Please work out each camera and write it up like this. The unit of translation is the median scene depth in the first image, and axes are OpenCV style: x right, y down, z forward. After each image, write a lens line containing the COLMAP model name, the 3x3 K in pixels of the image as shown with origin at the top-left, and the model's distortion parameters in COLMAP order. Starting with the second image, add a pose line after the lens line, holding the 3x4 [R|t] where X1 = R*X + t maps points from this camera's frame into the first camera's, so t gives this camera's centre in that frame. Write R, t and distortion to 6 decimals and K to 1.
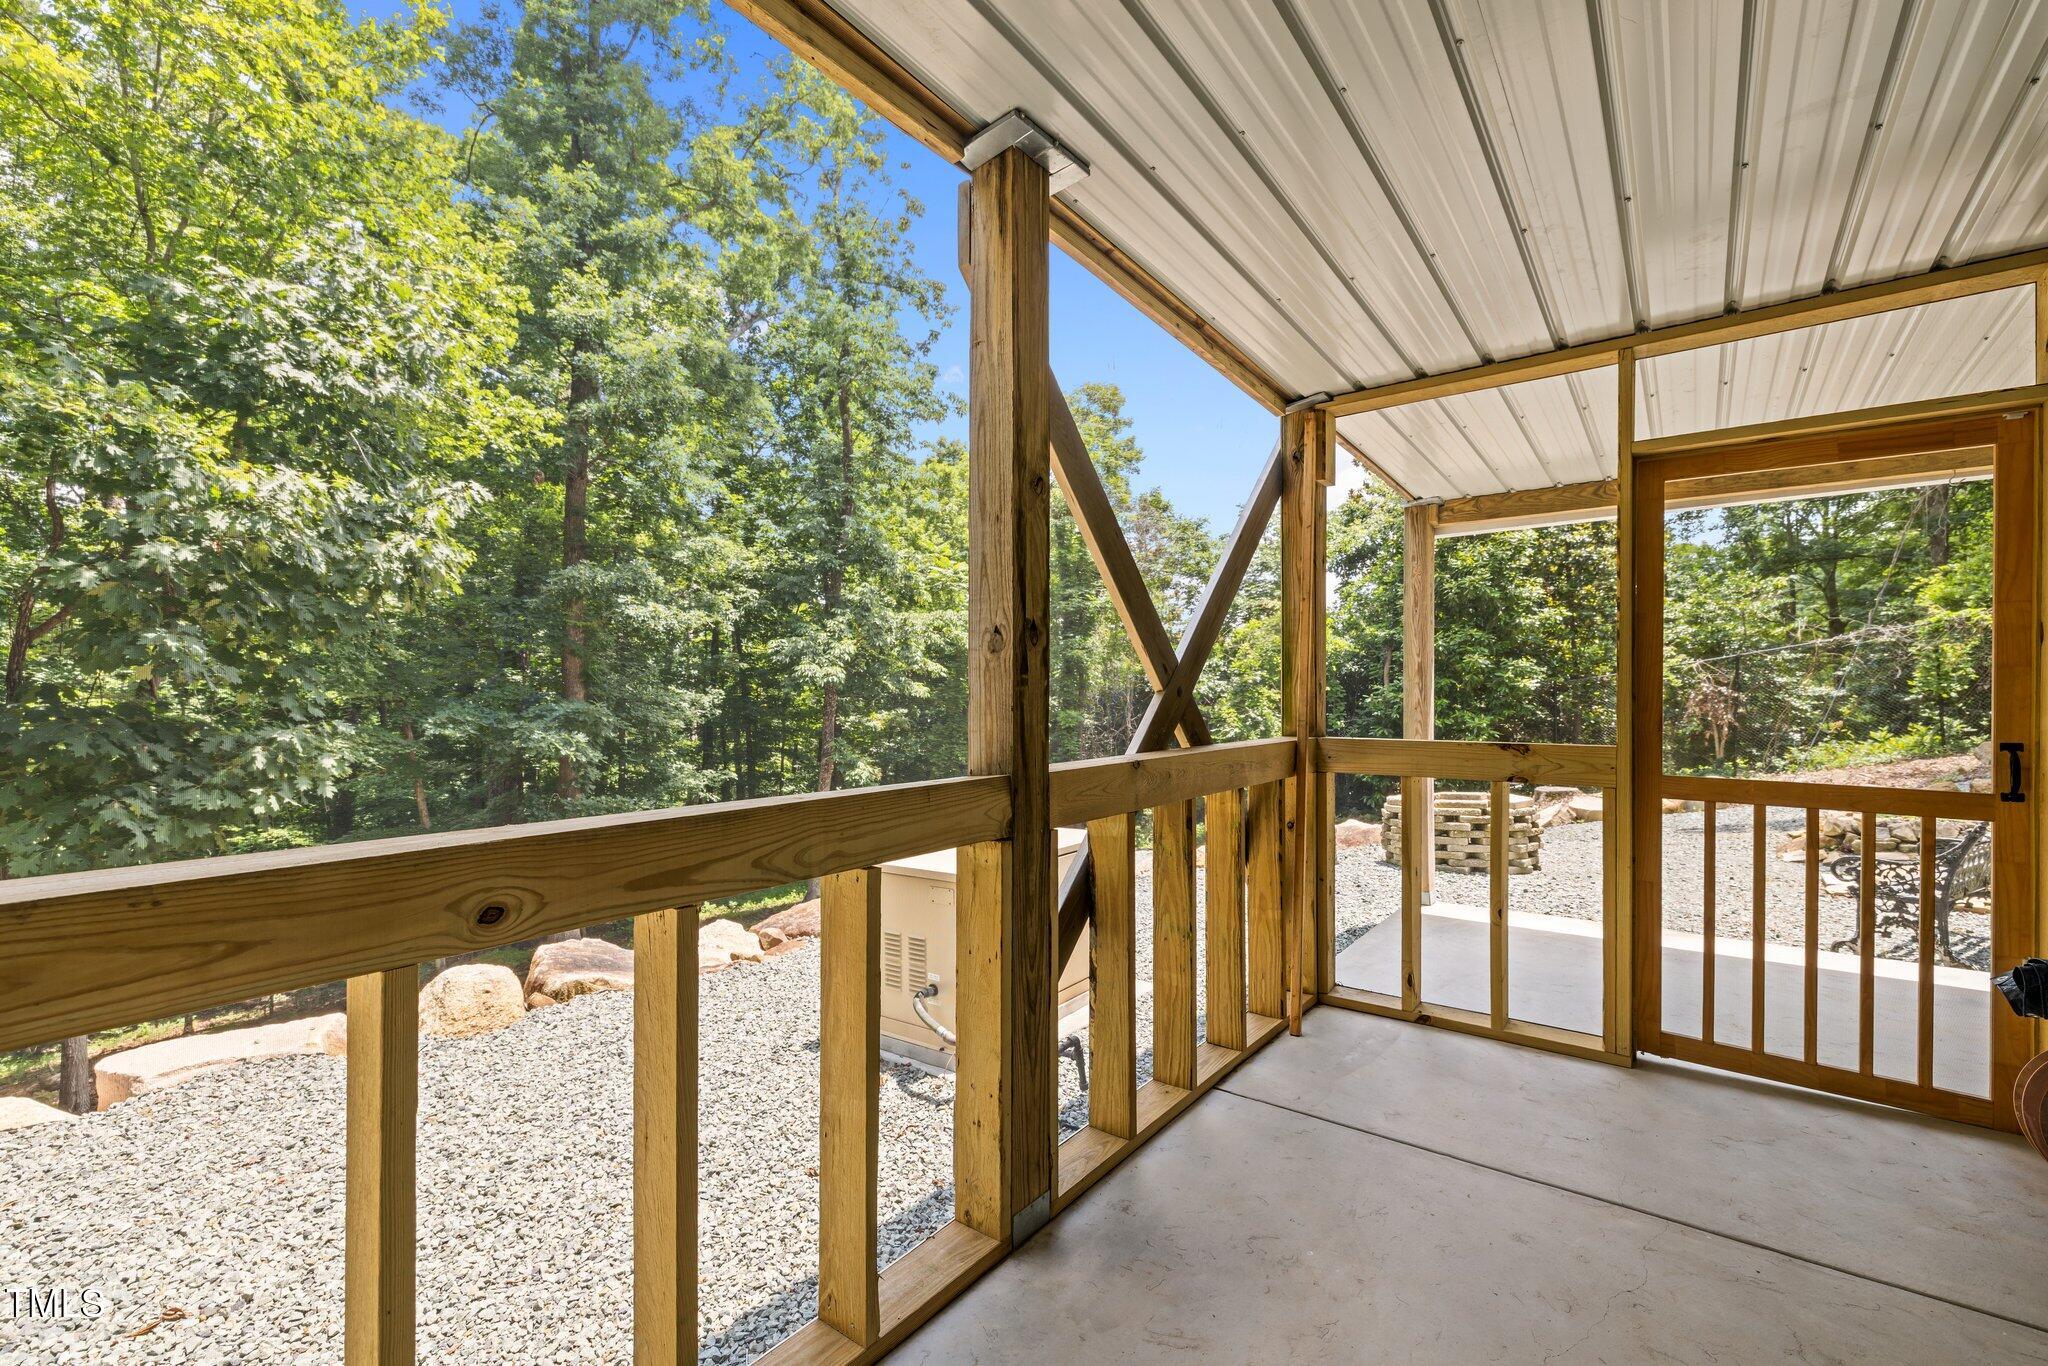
lens RADIAL K [[860.9, 0, 1019.7], [0, 860.9, 689.5], [0, 0, 1]] dist [0.001310, 0.000085]
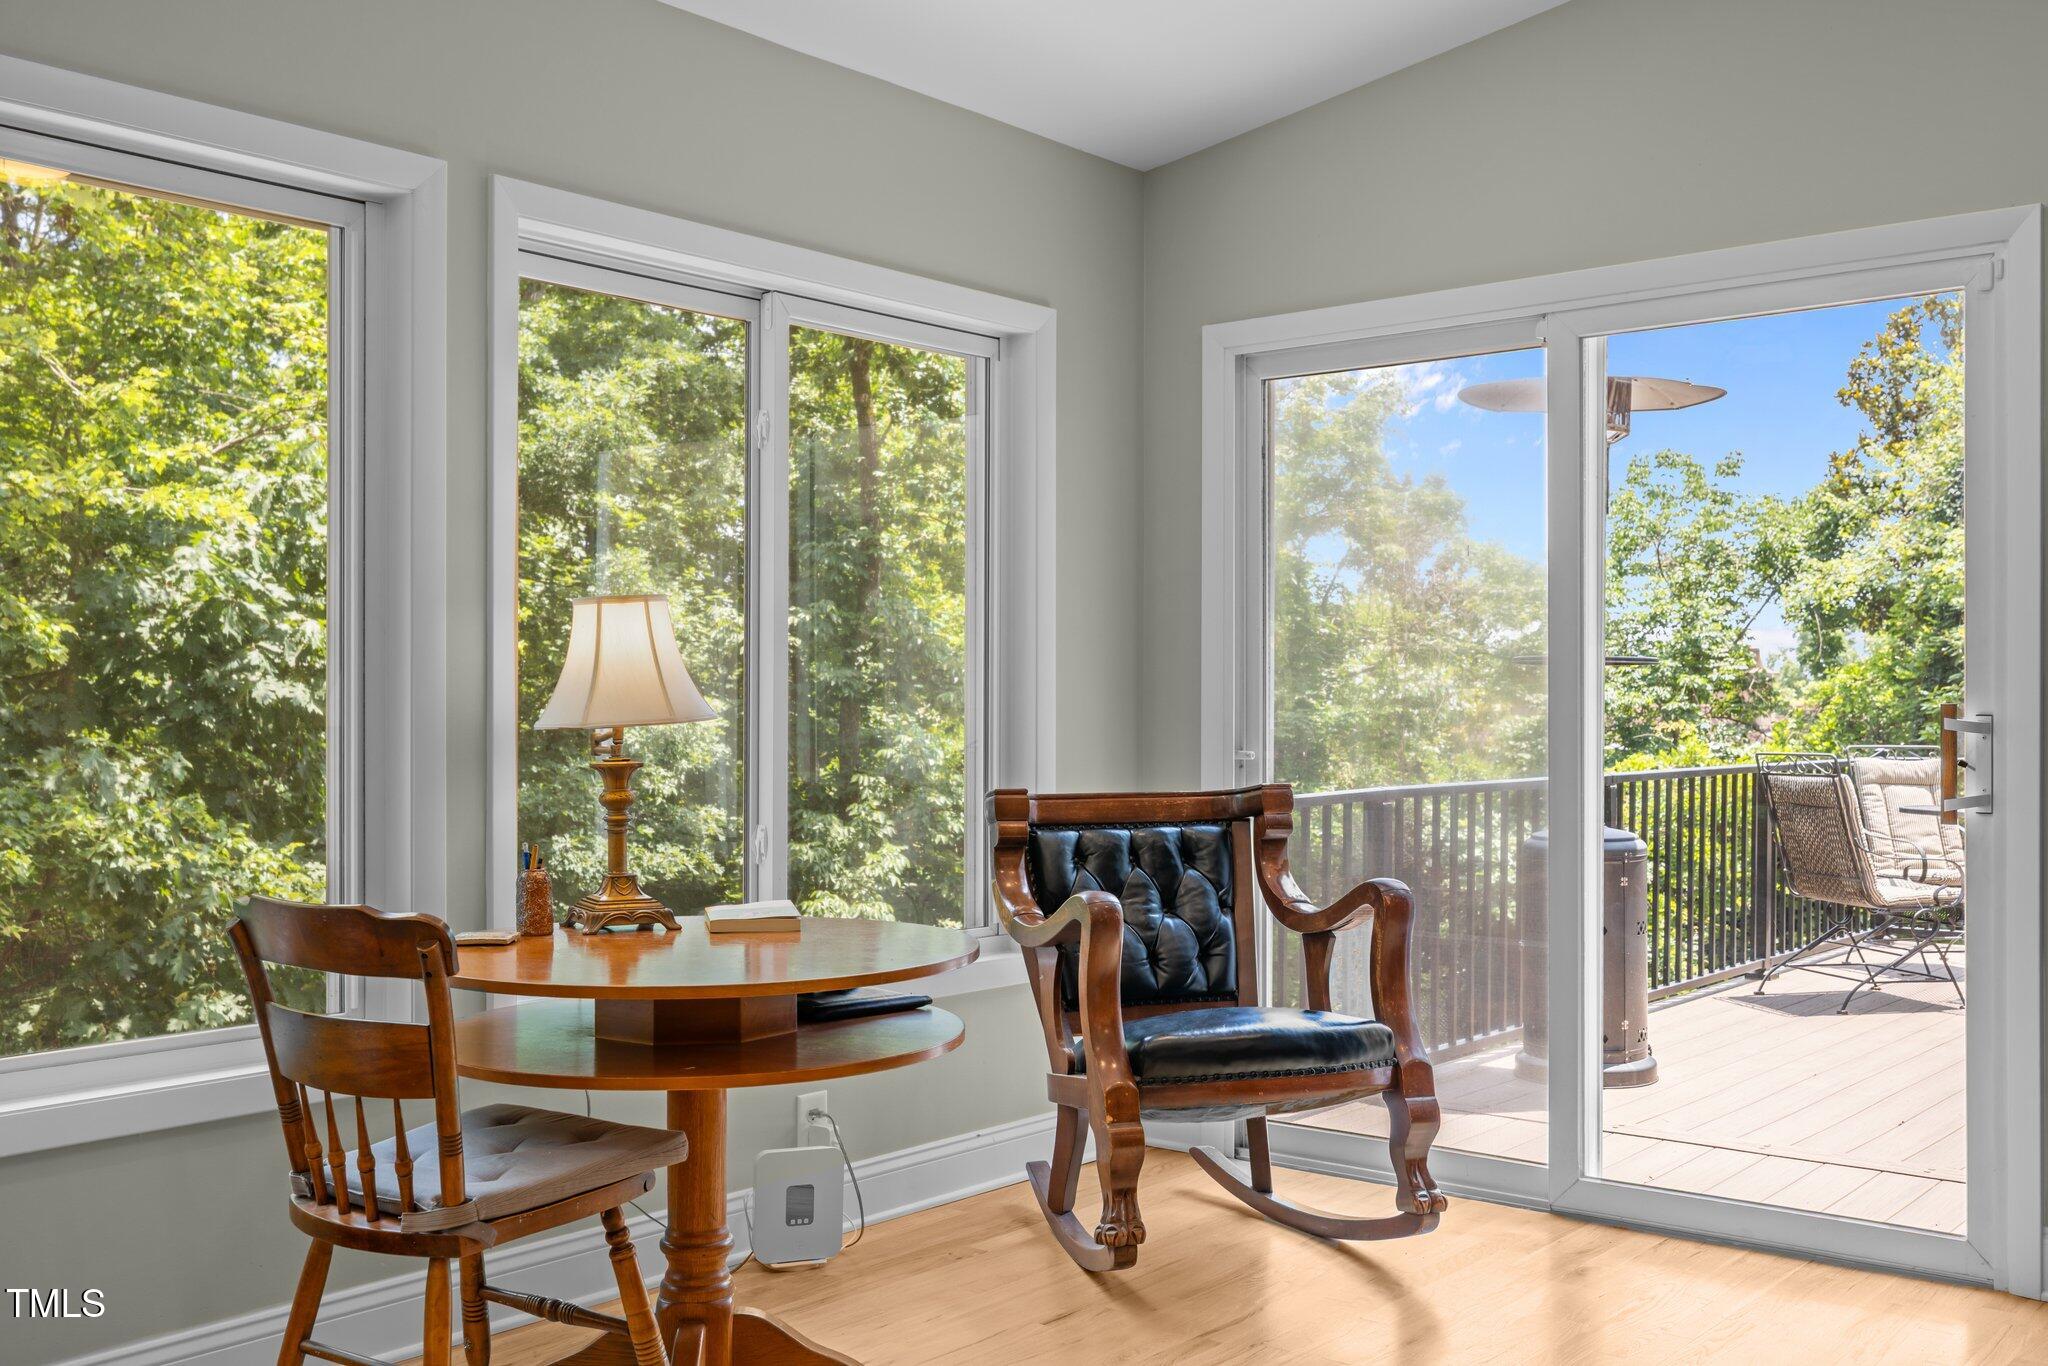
lens RADIAL K [[2005.4, 0, 1023.6], [0, 2005.4, 712.9], [0, 0, 1]] dist [0.011328, 0.017919]
pose [[0.999688, -0.005516, -0.024342, -0.087968], [0.005827, 0.999902, 0.012727, -0.163137], [0.024269, -0.012865, 0.999623, -0.278879]]
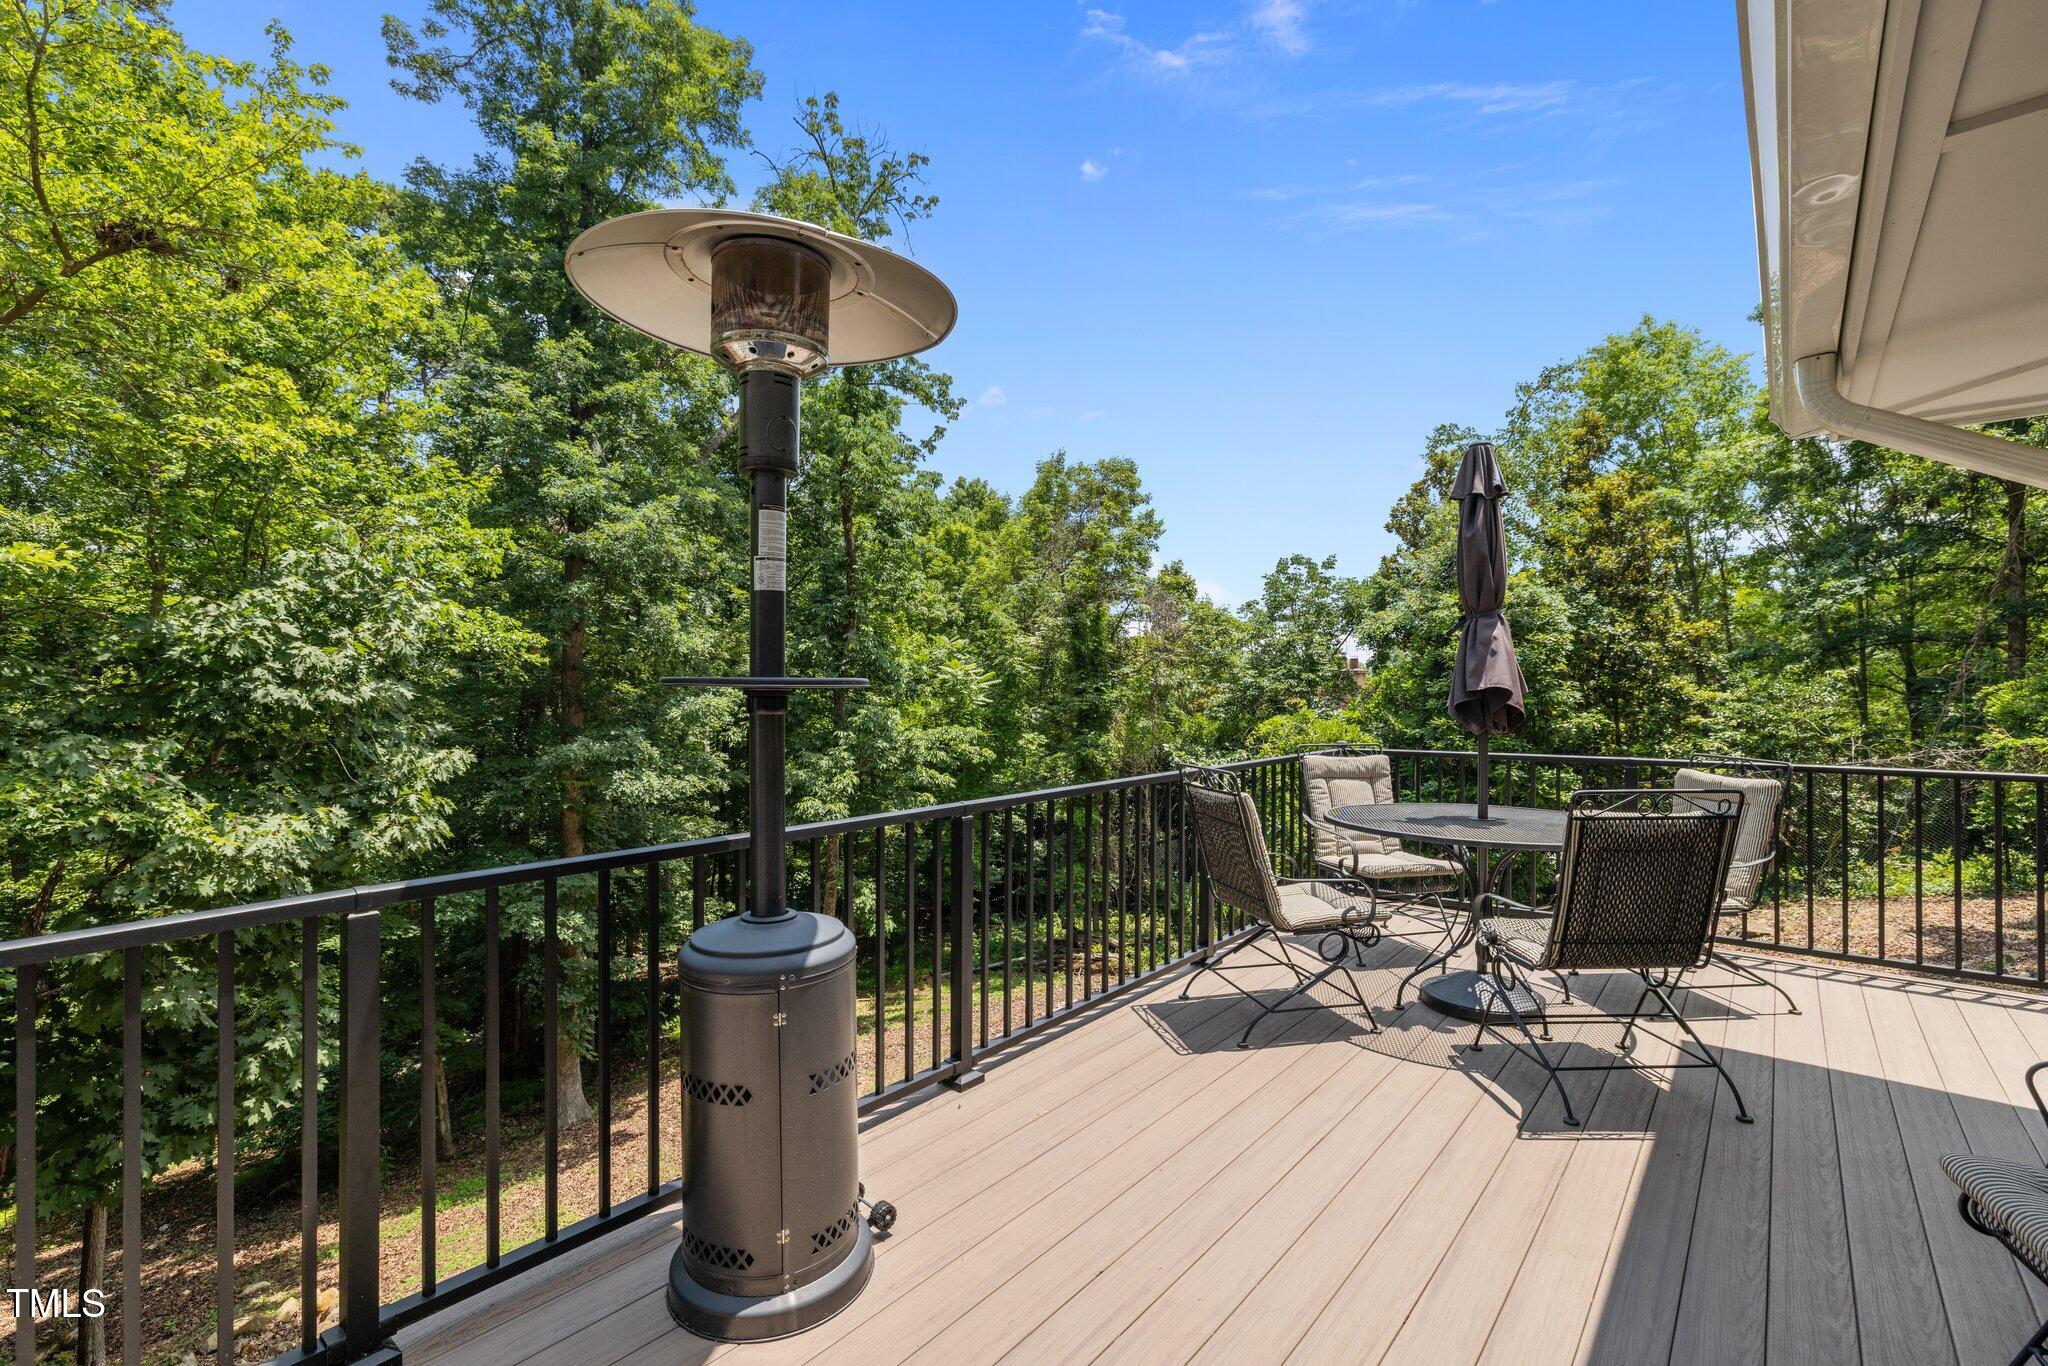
lens RADIAL K [[902.3, 0, 1024.0], [0, 902.3, 683.0], [0, 0, 1]] dist [-0.001962, -0.000503]
pose [[0.999054, -0.010432, -0.042219, 0.045470], [0.010705, 0.999923, 0.006233, -0.168358], [0.042151, -0.006679, 0.999089, -0.021628]]
